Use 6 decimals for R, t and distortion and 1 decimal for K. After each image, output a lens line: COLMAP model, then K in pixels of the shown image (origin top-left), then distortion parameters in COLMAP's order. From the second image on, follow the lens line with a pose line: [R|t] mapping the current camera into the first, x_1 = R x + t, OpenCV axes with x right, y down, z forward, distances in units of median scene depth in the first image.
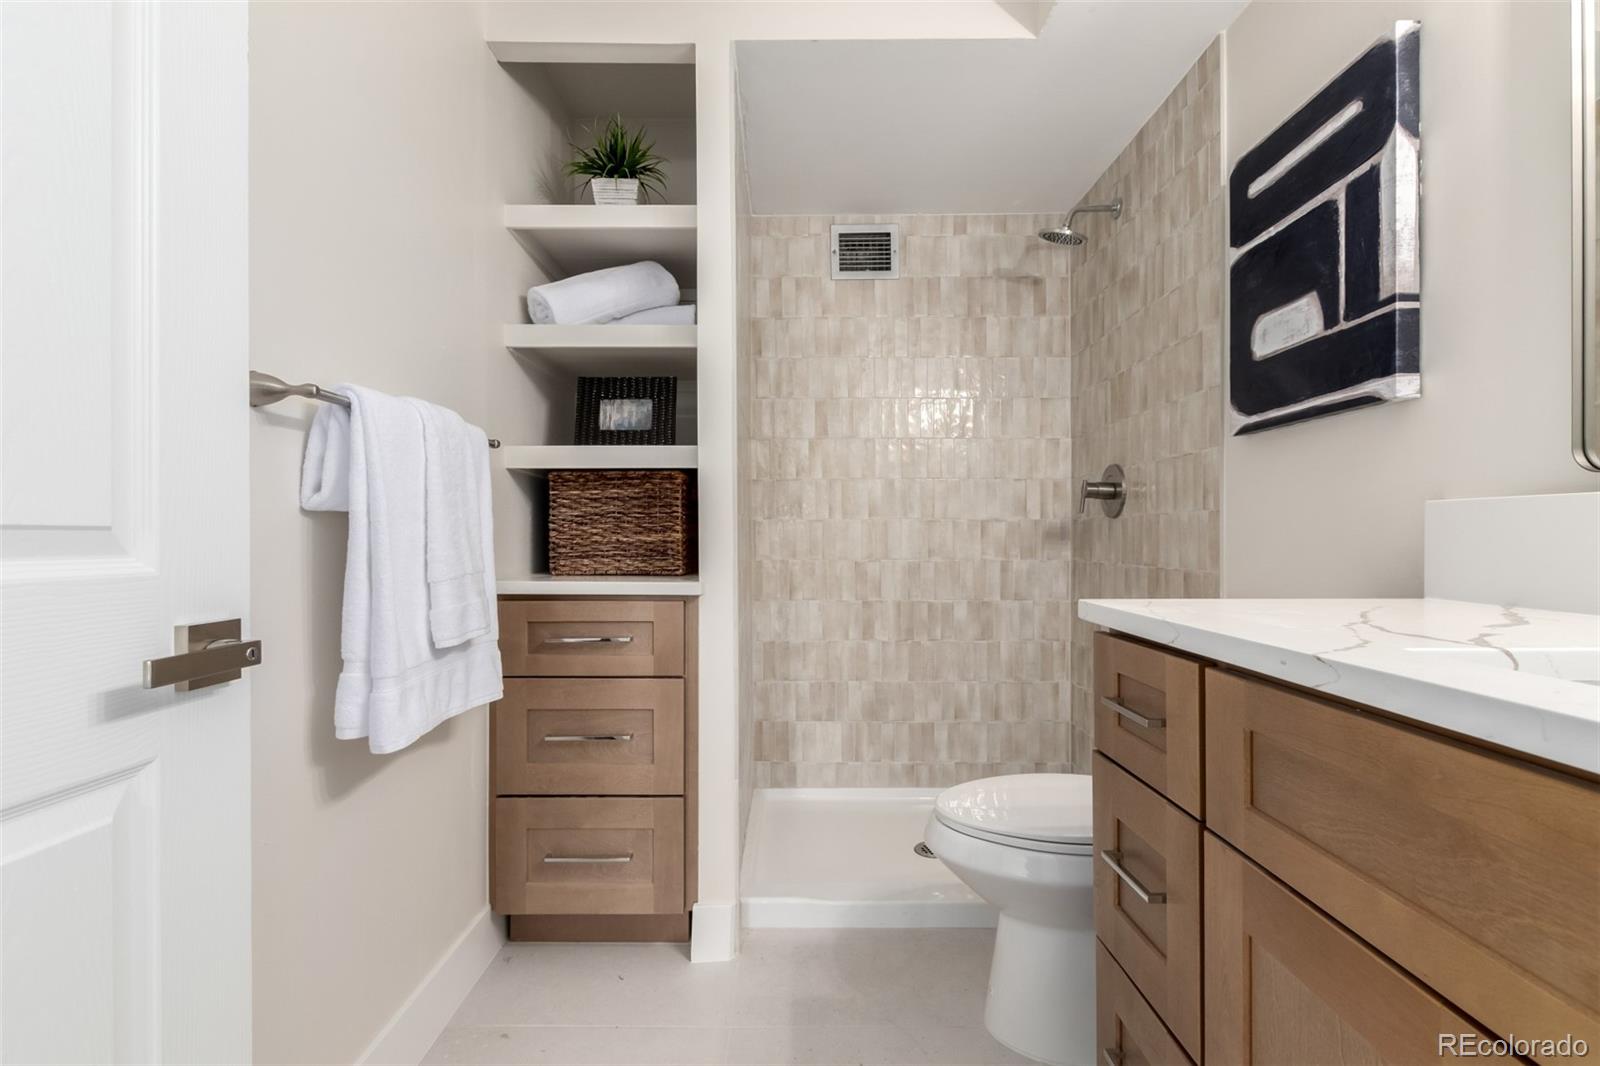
lens RADIAL K [[731.9, 0, 791.0], [0, 731.9, 538.3], [0, 0, 1]] dist [0.004583, -0.001083]
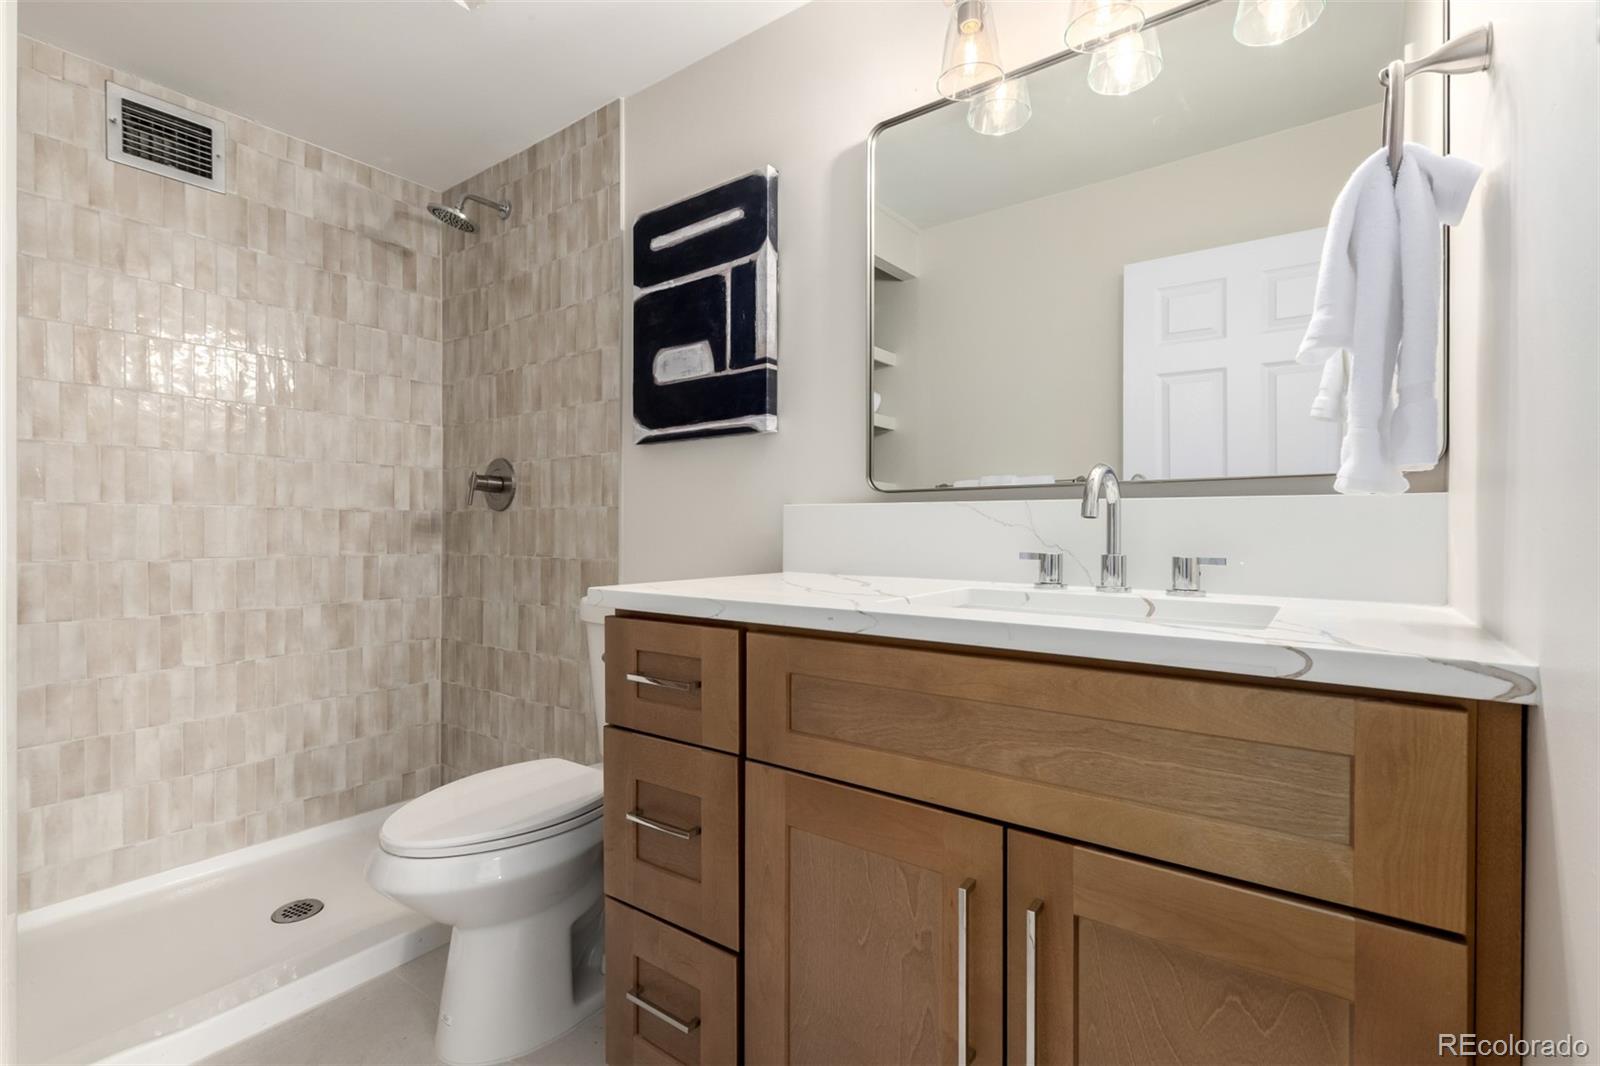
lens RADIAL K [[731.9, 0, 794.8], [0, 731.9, 530.7], [0, 0, 1]] dist [0.004583, -0.001083]
pose [[0.586286, 0.002433, 0.810101, -0.135730], [-0.001313, 0.999997, -0.002053, 0.001261], [-0.810103, 0.000140, 0.586287, 0.063495]]
